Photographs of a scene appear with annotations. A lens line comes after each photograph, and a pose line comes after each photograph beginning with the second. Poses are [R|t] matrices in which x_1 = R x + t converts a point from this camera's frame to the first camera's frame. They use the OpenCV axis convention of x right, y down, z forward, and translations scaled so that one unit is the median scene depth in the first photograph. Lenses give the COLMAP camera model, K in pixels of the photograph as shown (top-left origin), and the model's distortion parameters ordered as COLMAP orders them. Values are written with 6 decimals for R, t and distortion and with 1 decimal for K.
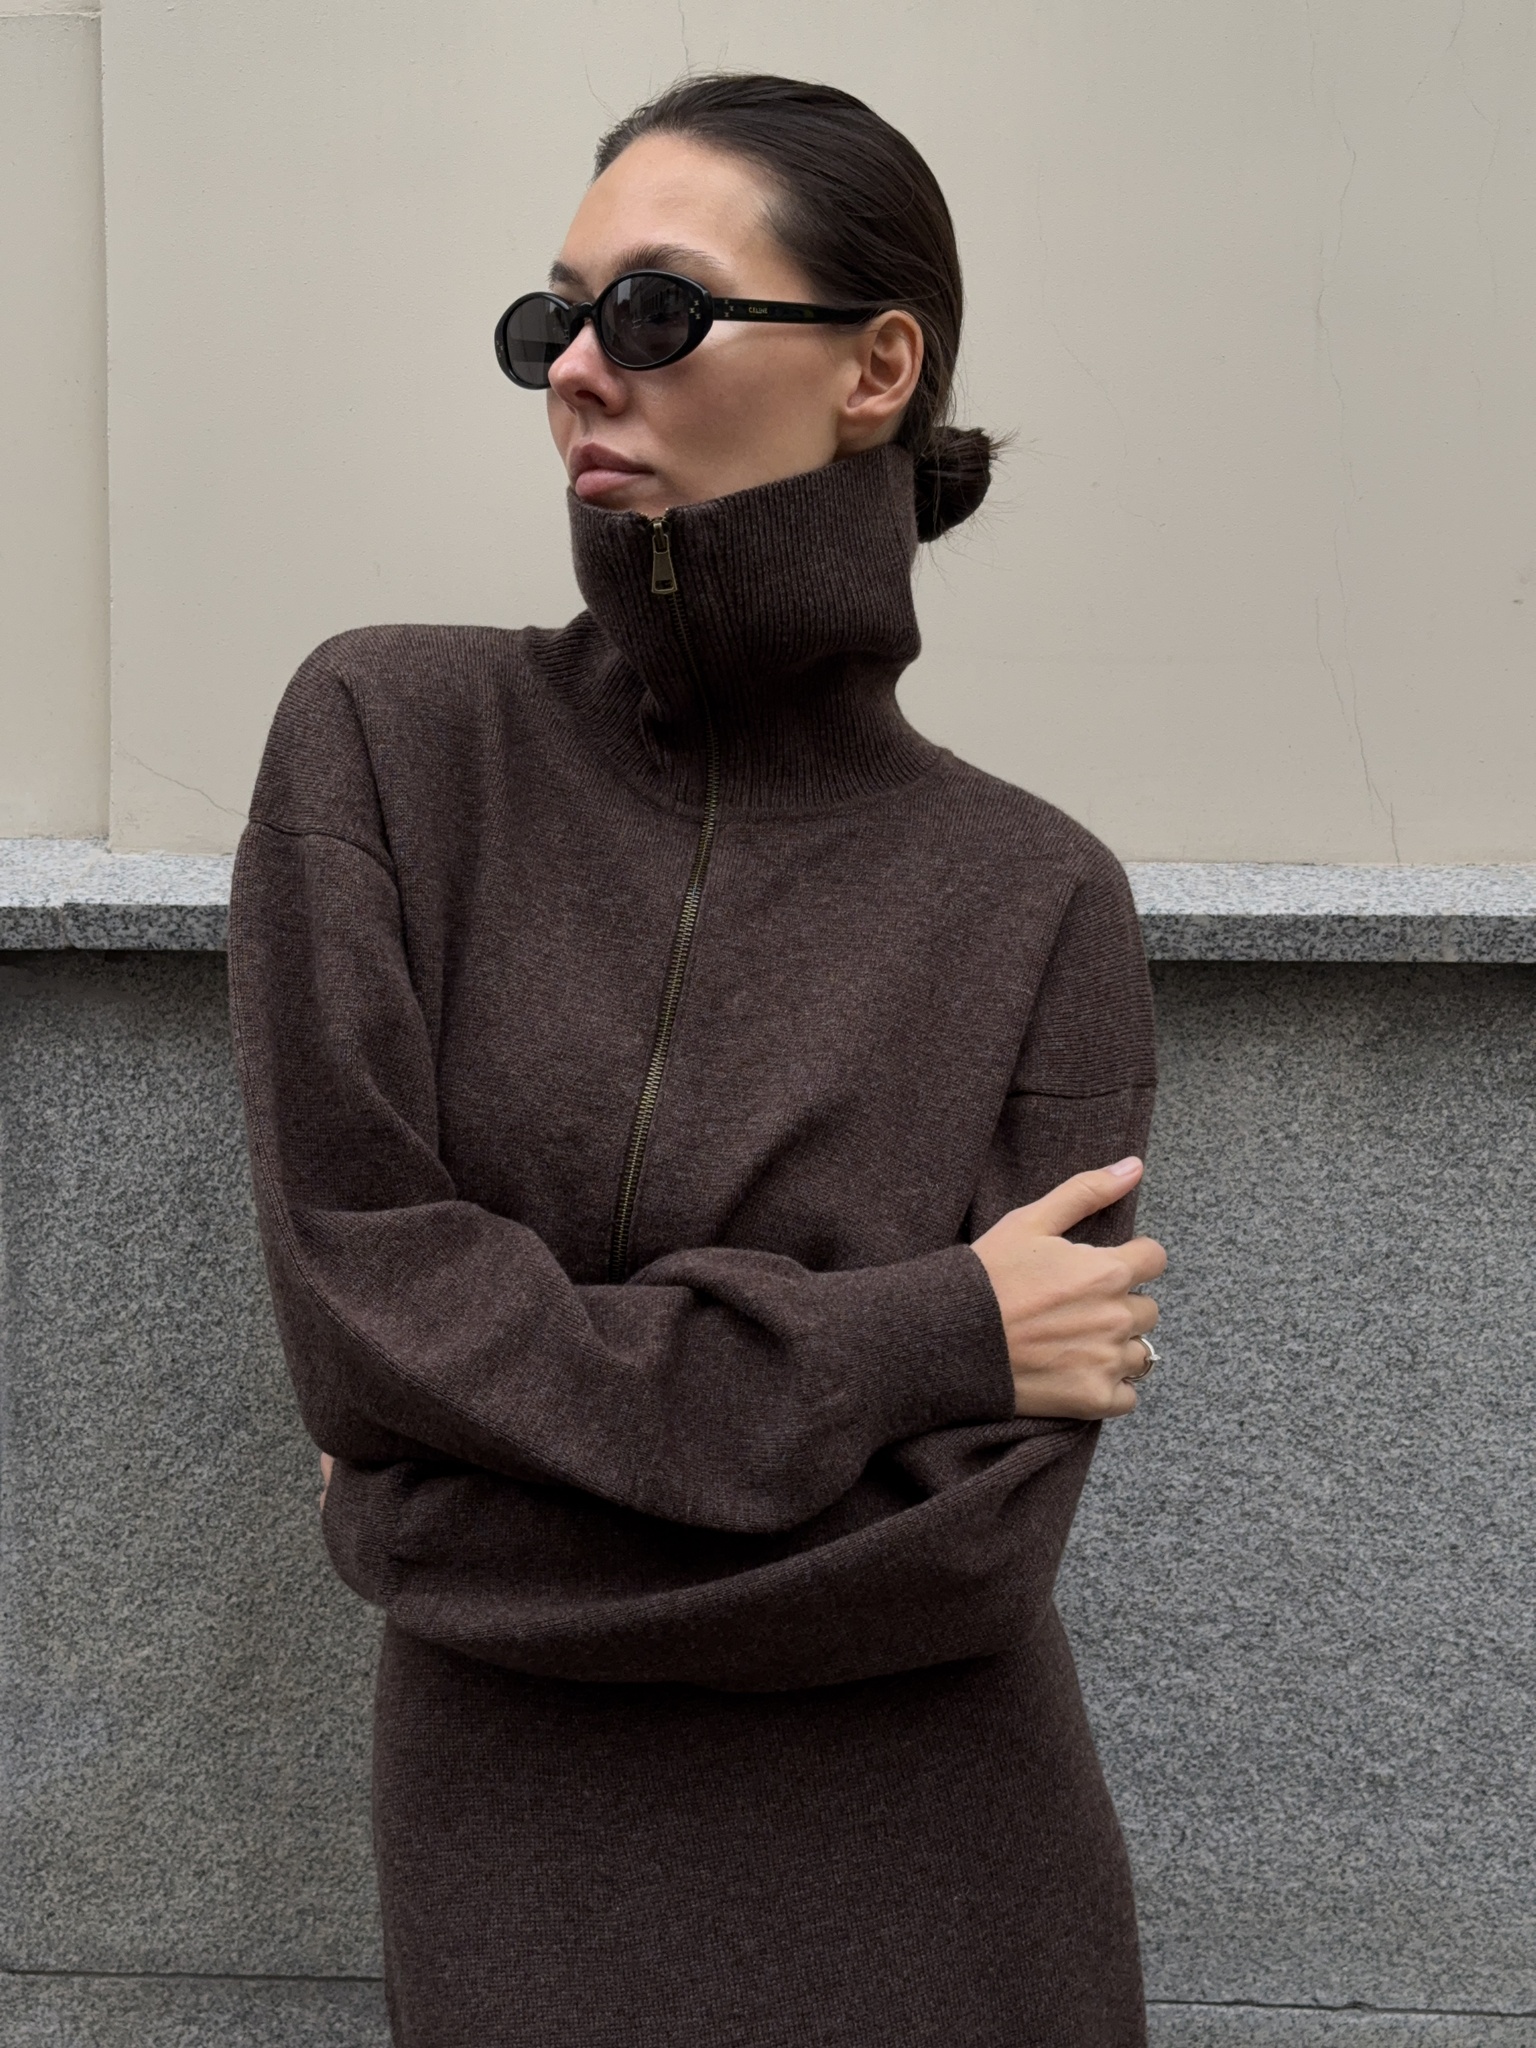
lens RADIAL K [[2857.9, 0, 758.5], [0, 2857.9, 1025.0], [0, 0, 1]] dist [0.104093, 0.000000]
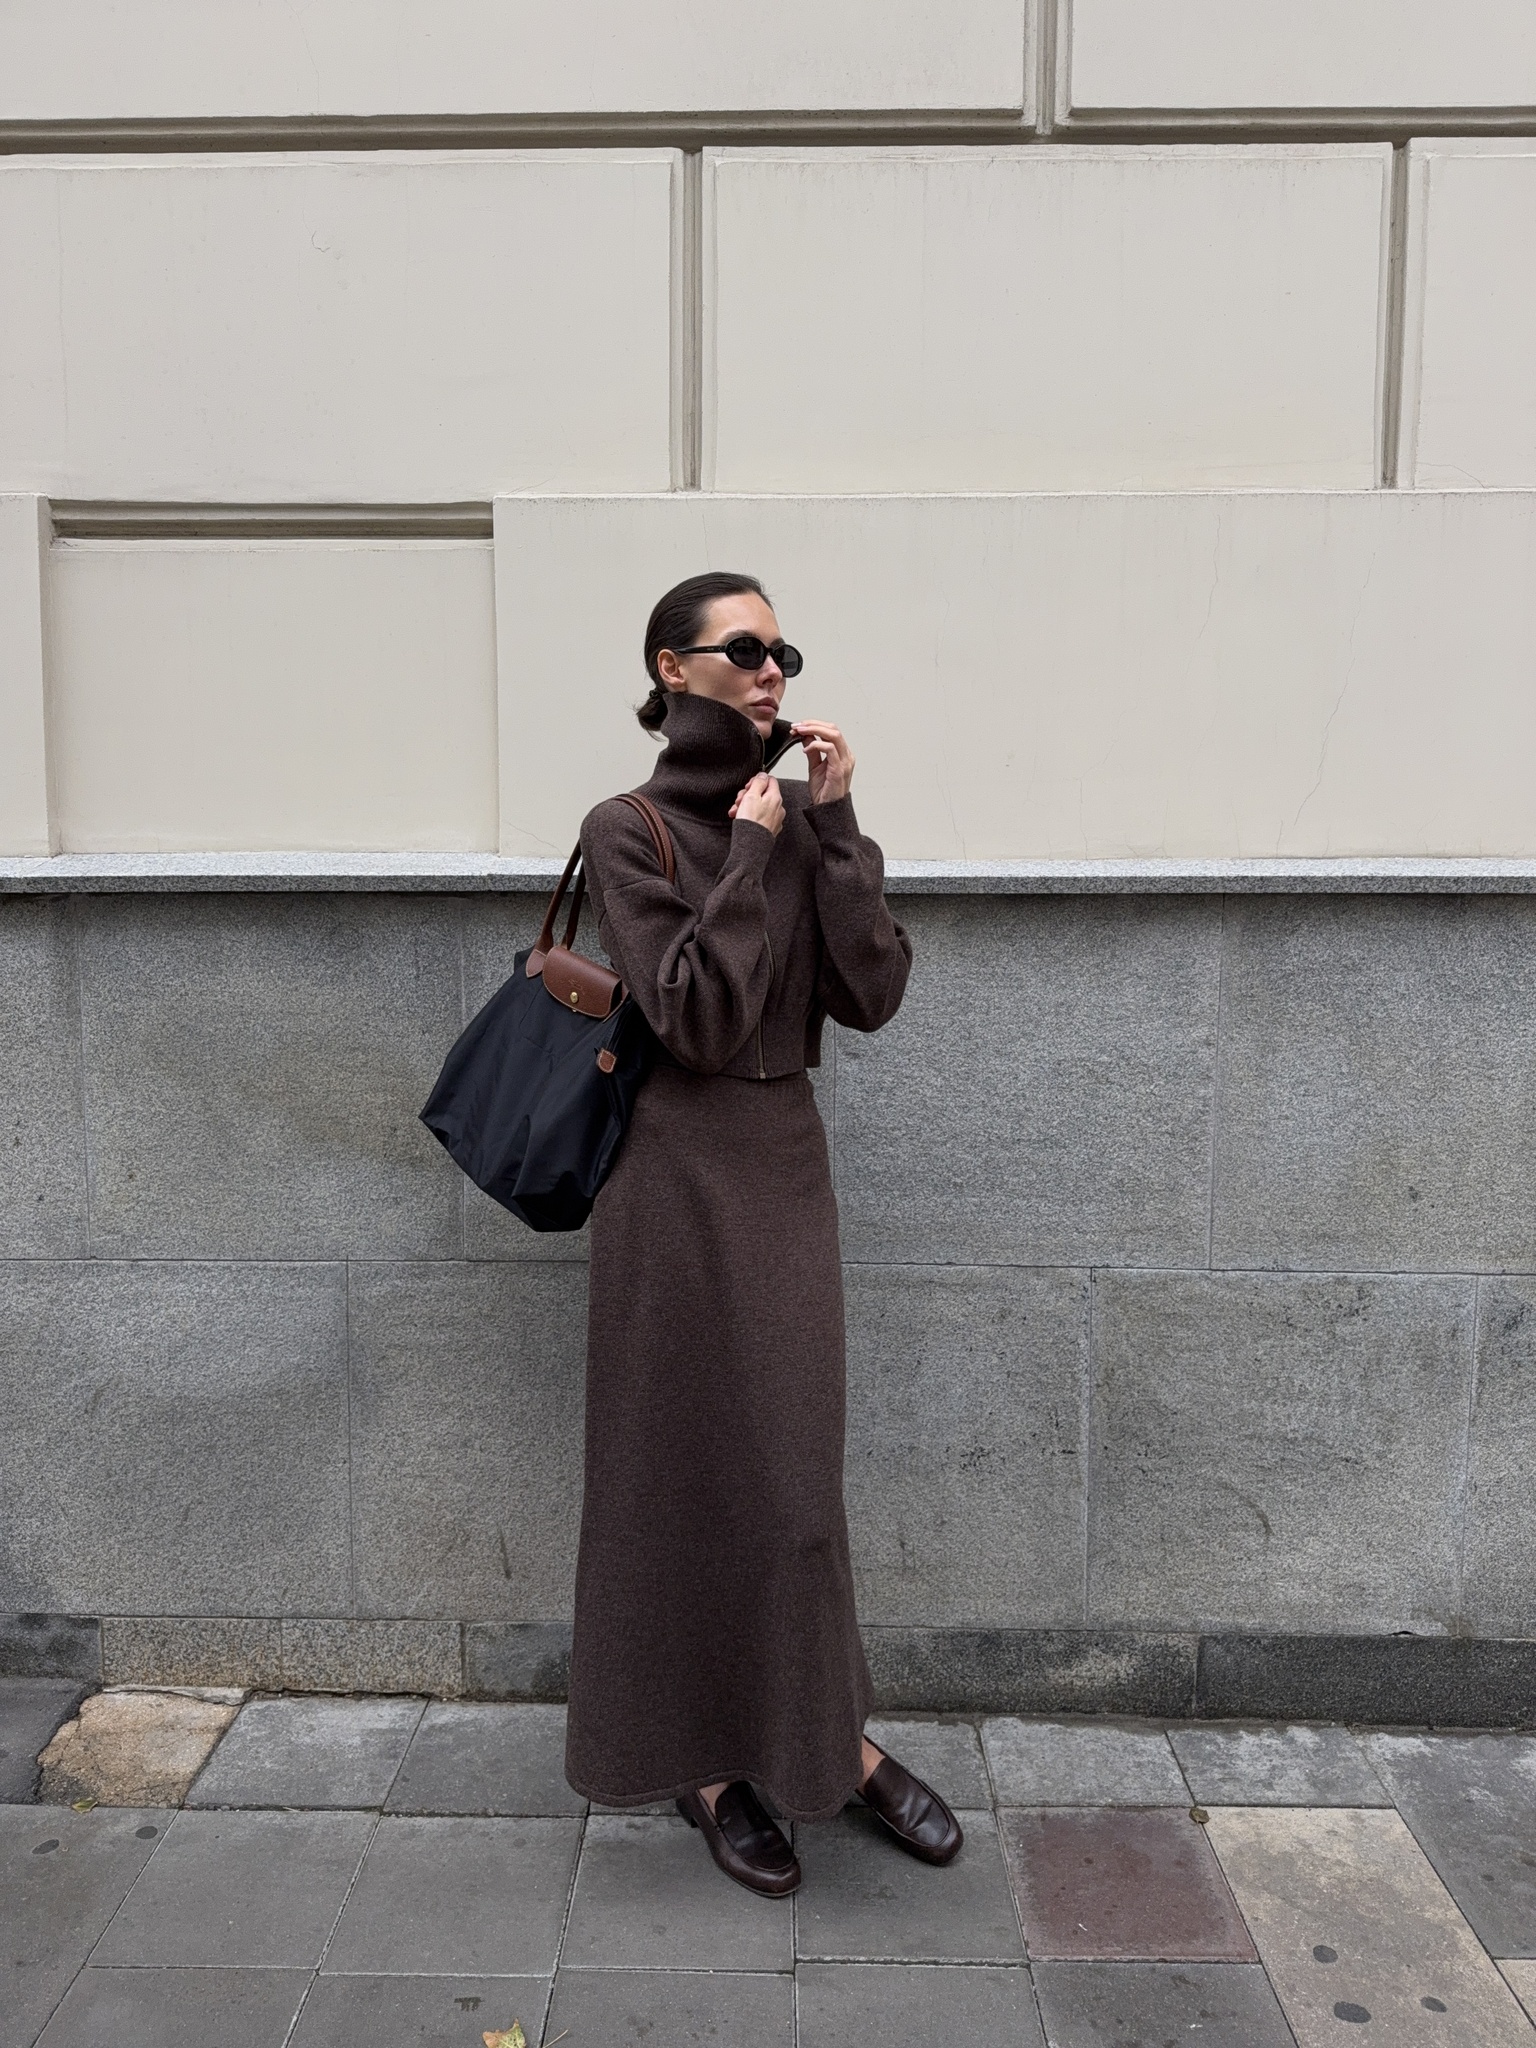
lens RADIAL K [[1449.2, 0, 777.4], [0, 1449.2, 1013.3], [0, 0, 1]] dist [0.032373, -0.051362]
pose [[0.999294, -0.007890, 0.036736, -0.011998], [0.007284, 0.999836, 0.016597, 0.069038], [-0.036861, -0.016318, 0.999187, -0.404130]]
